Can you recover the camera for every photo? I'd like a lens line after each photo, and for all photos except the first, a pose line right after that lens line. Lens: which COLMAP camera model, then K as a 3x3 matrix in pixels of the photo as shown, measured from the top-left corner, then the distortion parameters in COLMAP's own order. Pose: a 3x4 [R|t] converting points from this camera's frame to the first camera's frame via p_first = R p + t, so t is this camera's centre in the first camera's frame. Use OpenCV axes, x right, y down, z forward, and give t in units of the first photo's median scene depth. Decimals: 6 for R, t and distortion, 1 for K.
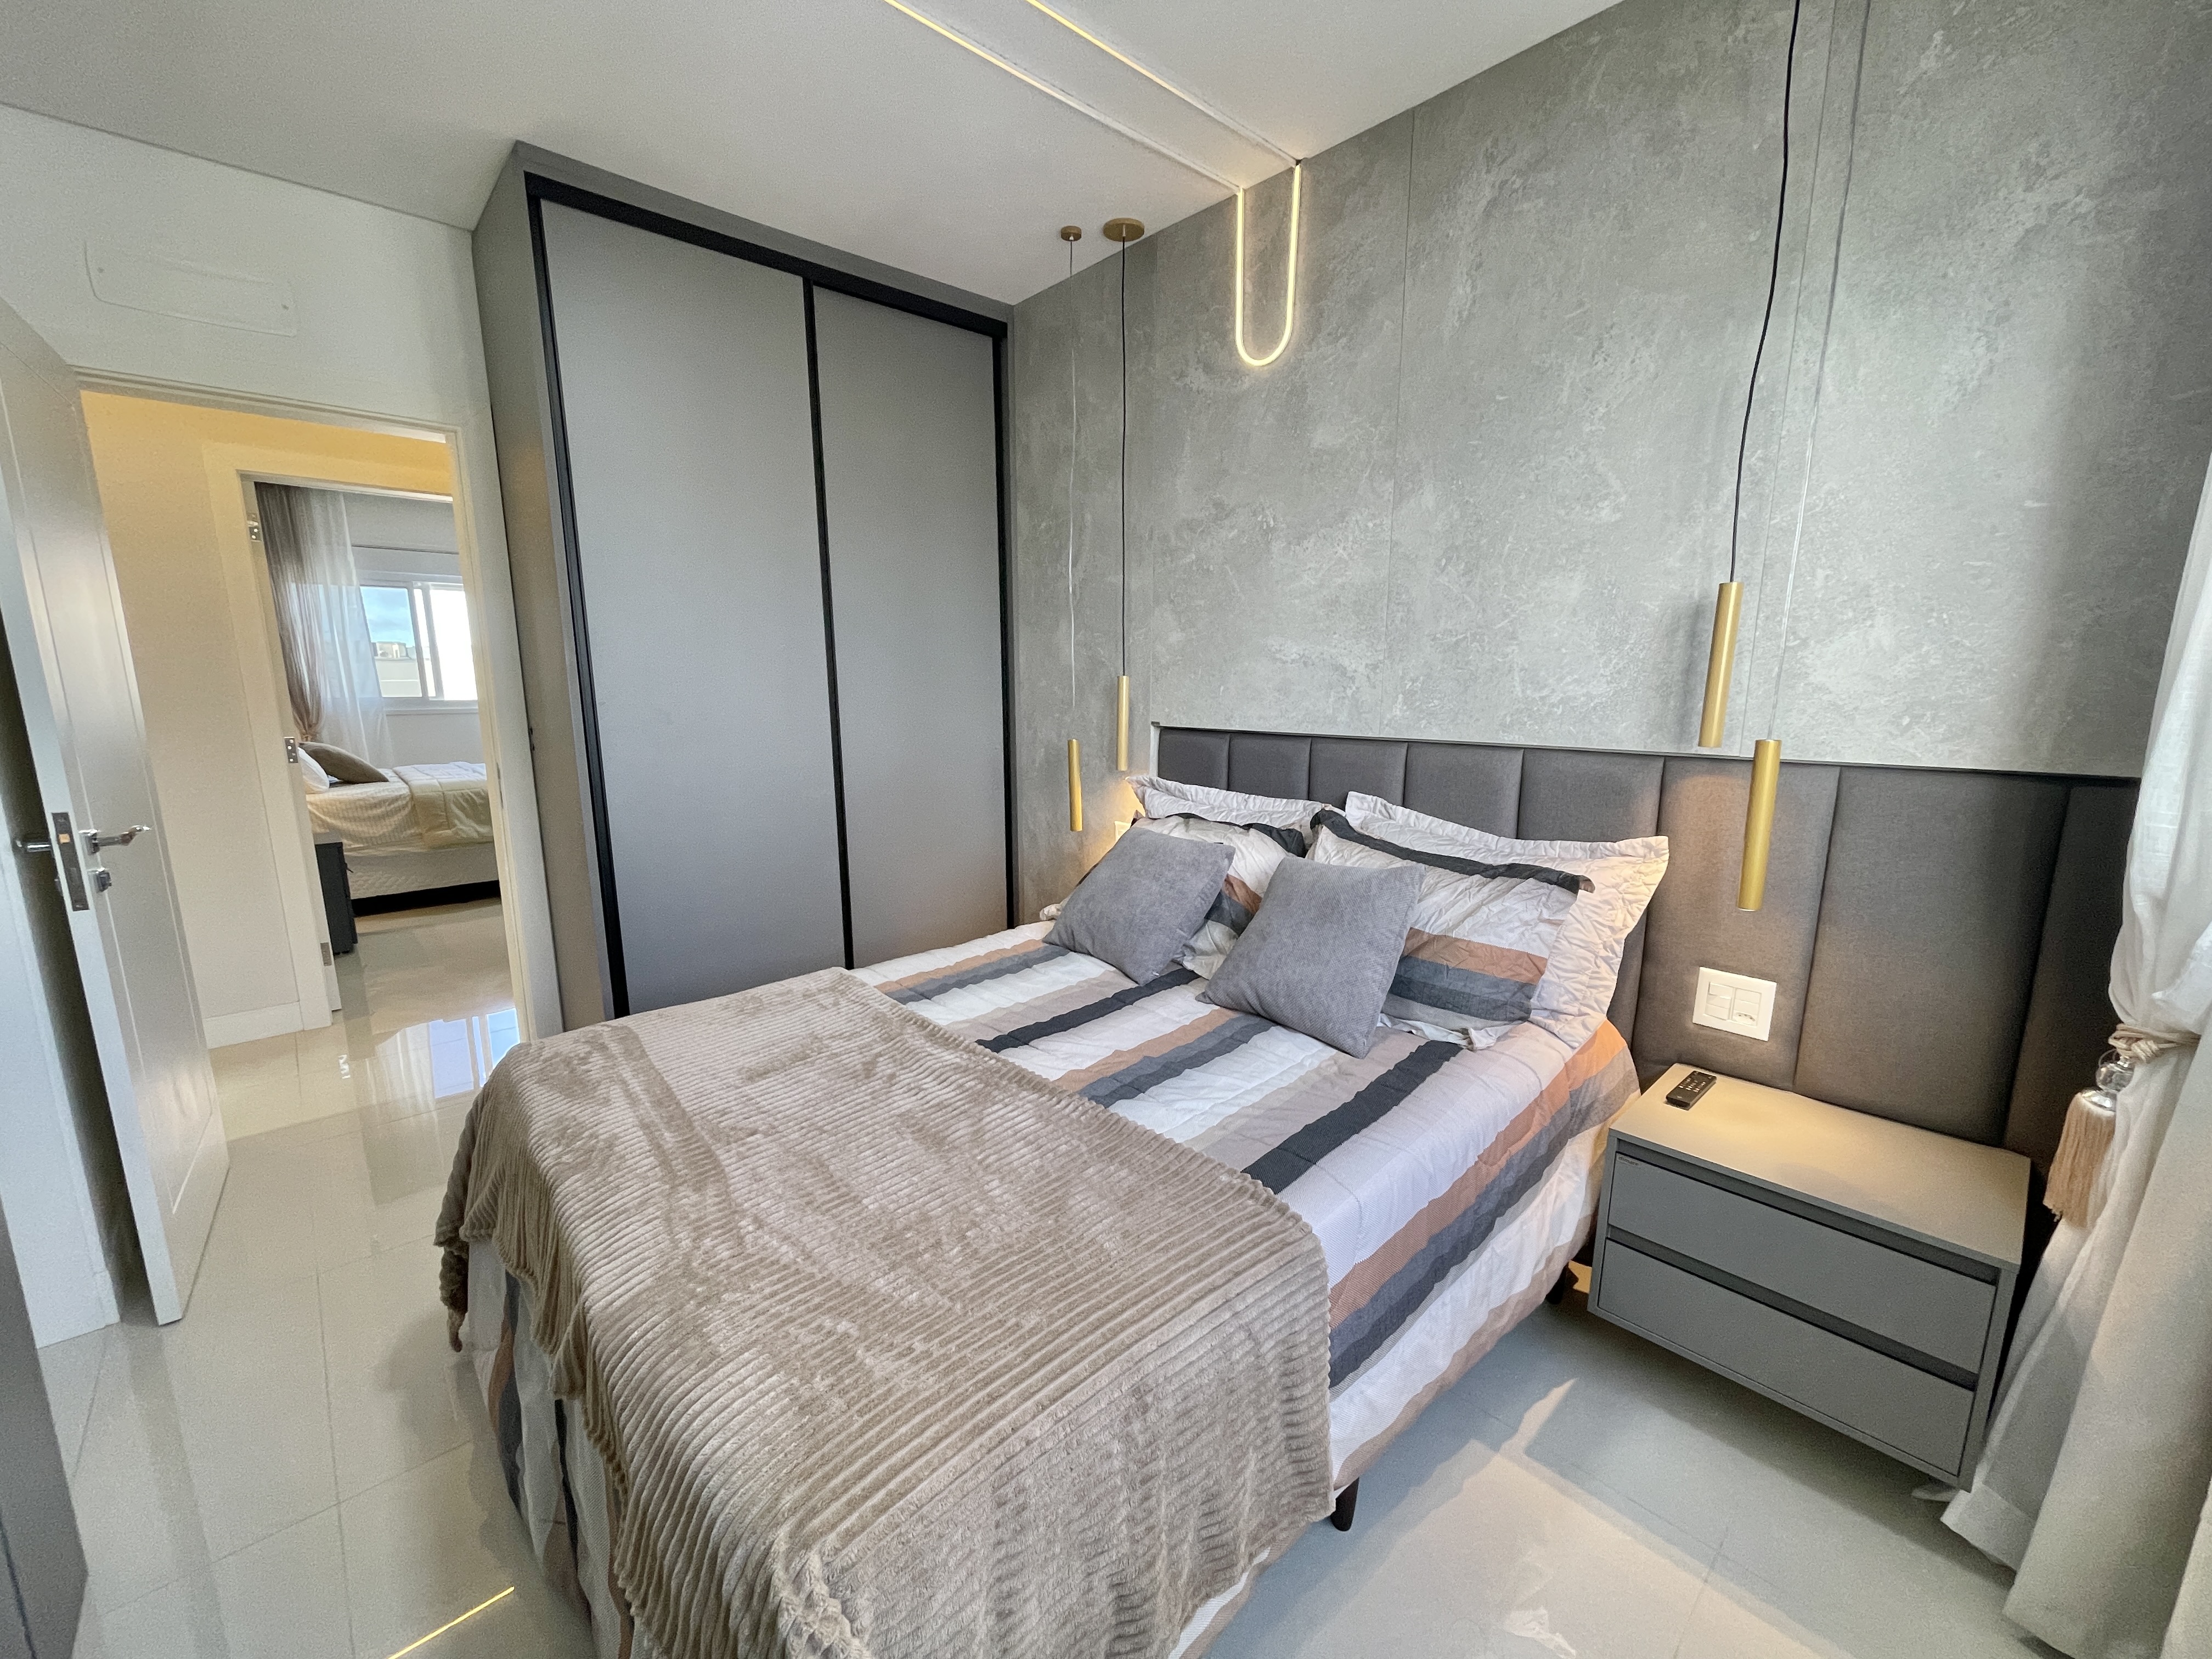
lens RADIAL K [[887.6, 0, 1107.8], [0, 887.6, 834.8], [0, 0, 1]] dist [-0.002050, -0.000358]
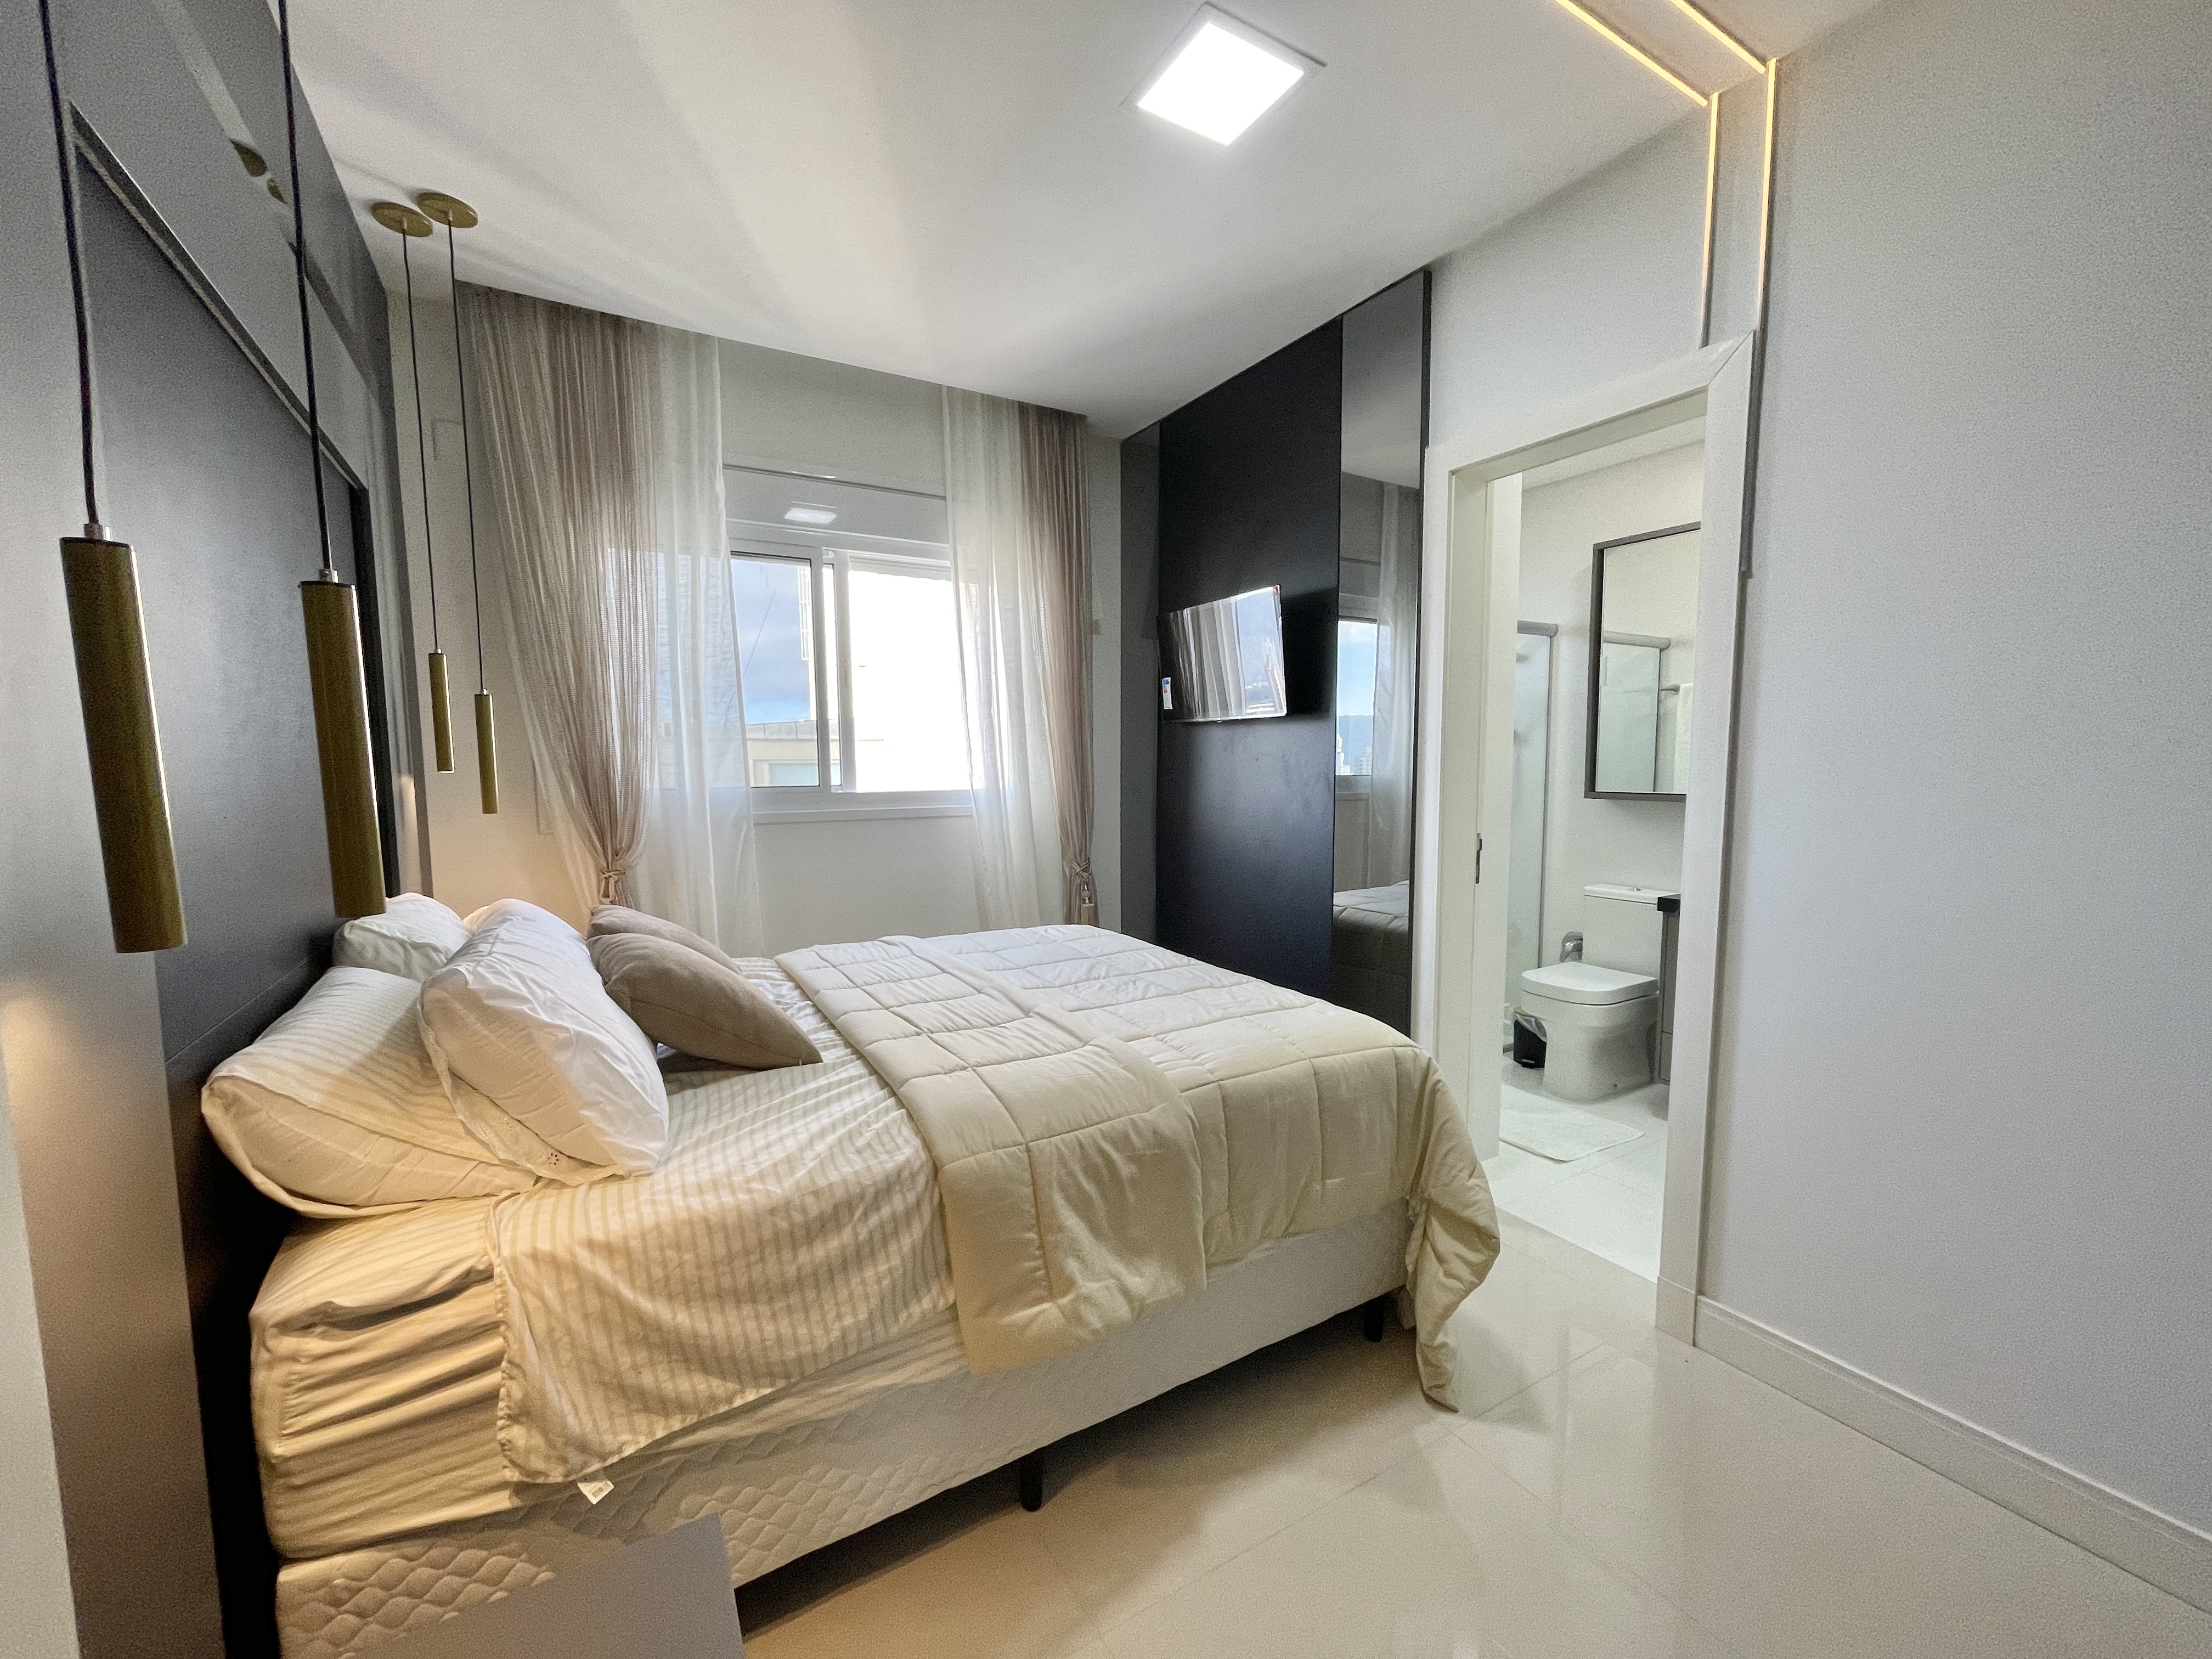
lens RADIAL K [[887.6, 0, 1107.3], [0, 887.6, 834.7], [0, 0, 1]] dist [-0.002050, -0.000358]
pose [[0.975944, 0.009685, -0.217805, -0.573276], [-0.028765, 0.996000, -0.084601, -0.103486], [0.216115, 0.088831, 0.972319, 0.628392]]
